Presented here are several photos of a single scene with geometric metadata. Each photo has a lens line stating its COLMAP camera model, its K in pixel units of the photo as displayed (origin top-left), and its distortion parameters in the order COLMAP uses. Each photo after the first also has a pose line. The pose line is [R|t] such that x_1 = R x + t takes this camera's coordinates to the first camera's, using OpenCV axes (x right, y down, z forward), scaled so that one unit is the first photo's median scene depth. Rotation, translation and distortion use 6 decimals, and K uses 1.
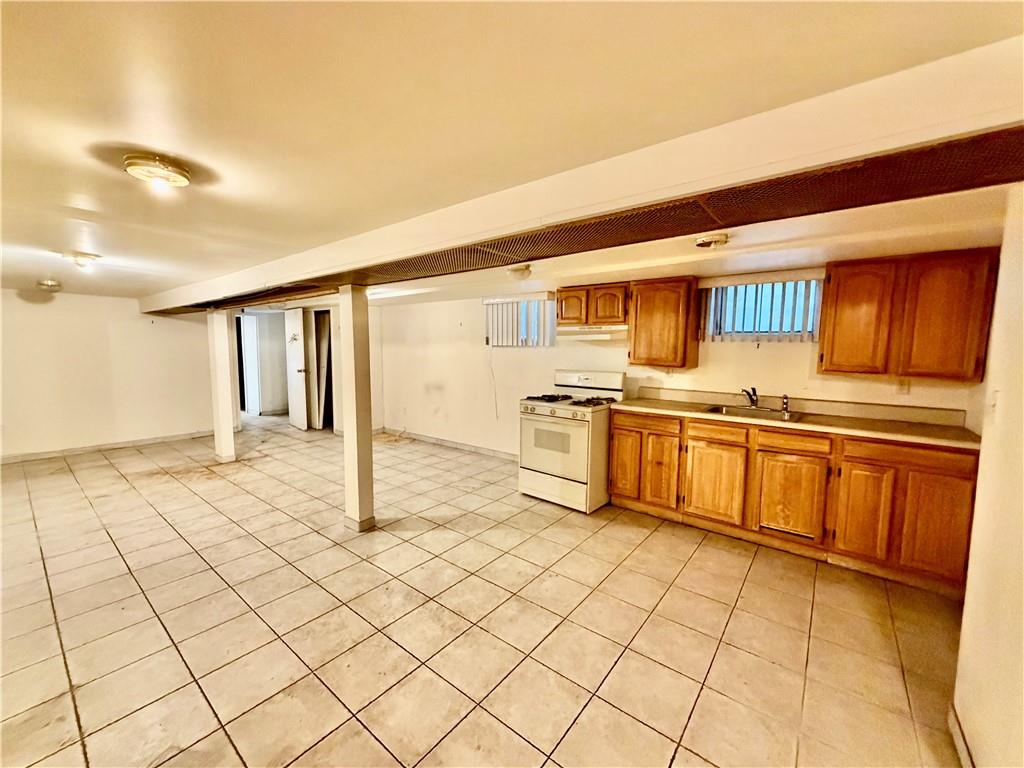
lens RADIAL K [[409.6, 0, 510.4], [0, 409.6, 385.6], [0, 0, 1]] dist [-0.000711, -0.000024]
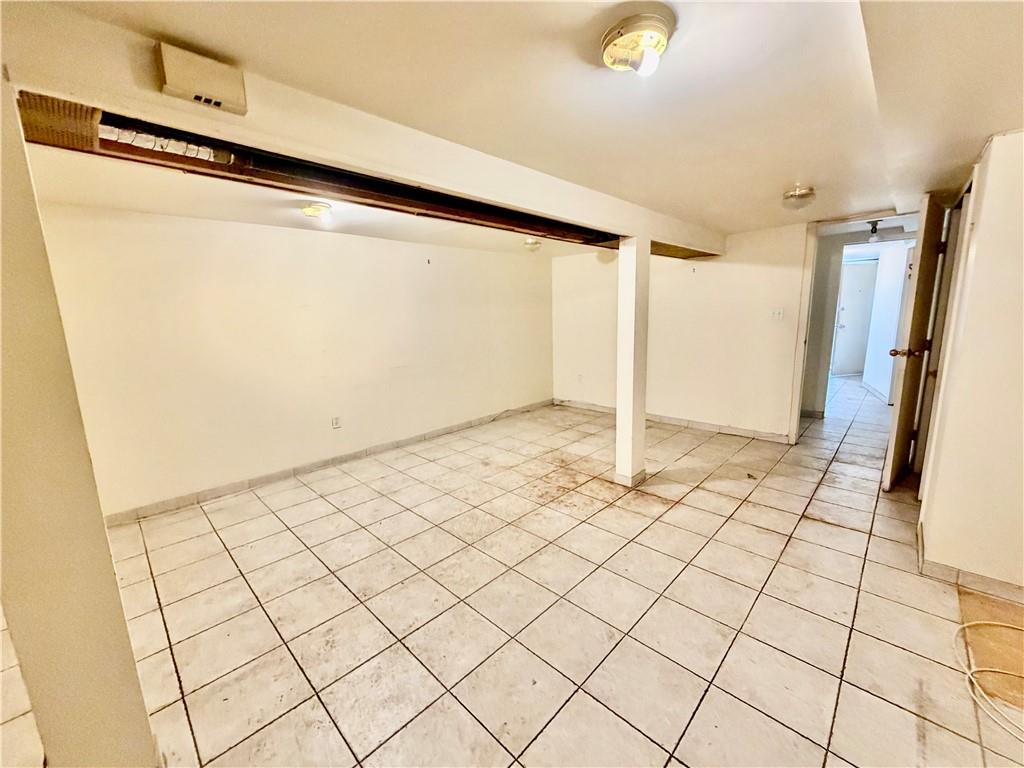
lens RADIAL K [[409.6, 0, 511.8], [0, 409.6, 384.5], [0, 0, 1]] dist [-0.000711, -0.000024]
pose [[-0.100218, 0.167203, -0.980816, -0.082780], [-0.075573, 0.981652, 0.175068, -0.072134], [0.992091, 0.091669, -0.085743, 0.976806]]
